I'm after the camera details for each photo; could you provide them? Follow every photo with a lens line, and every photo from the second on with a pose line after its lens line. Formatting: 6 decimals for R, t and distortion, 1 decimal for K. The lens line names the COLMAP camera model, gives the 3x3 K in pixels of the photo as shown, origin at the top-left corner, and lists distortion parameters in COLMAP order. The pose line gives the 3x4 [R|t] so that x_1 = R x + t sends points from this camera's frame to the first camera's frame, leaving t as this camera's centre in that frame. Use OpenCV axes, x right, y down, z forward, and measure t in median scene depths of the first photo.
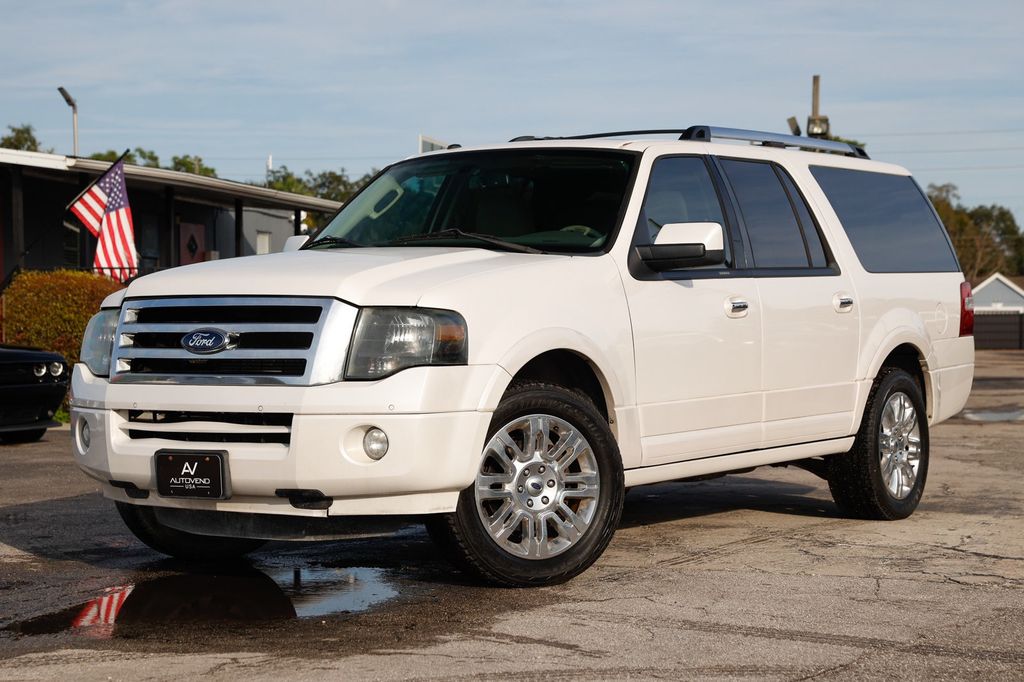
lens RADIAL K [[2075.2, 0, 502.9], [0, 2075.2, 320.8], [0, 0, 1]] dist [0.225198, 0.000000]
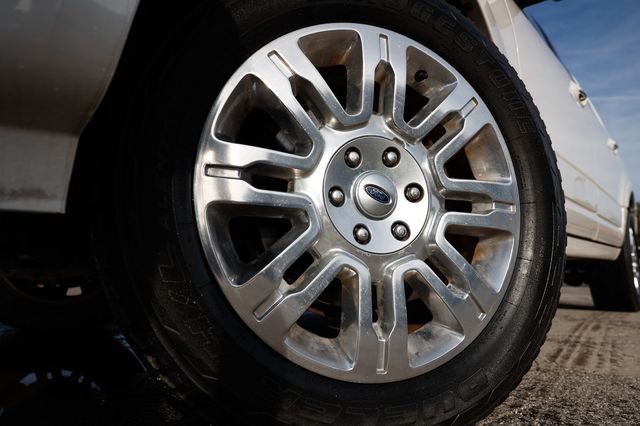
lens RADIAL K [[451.6, 0, 323.6], [0, 451.6, 212.1], [0, 0, 1]] dist [-0.108174, 0.082582]
pose [[0.994612, -0.000267, -0.103668, 0.014529], [-0.013699, 0.990888, -0.133989, 0.094726], [0.102759, 0.134688, 0.985545, 0.911822]]
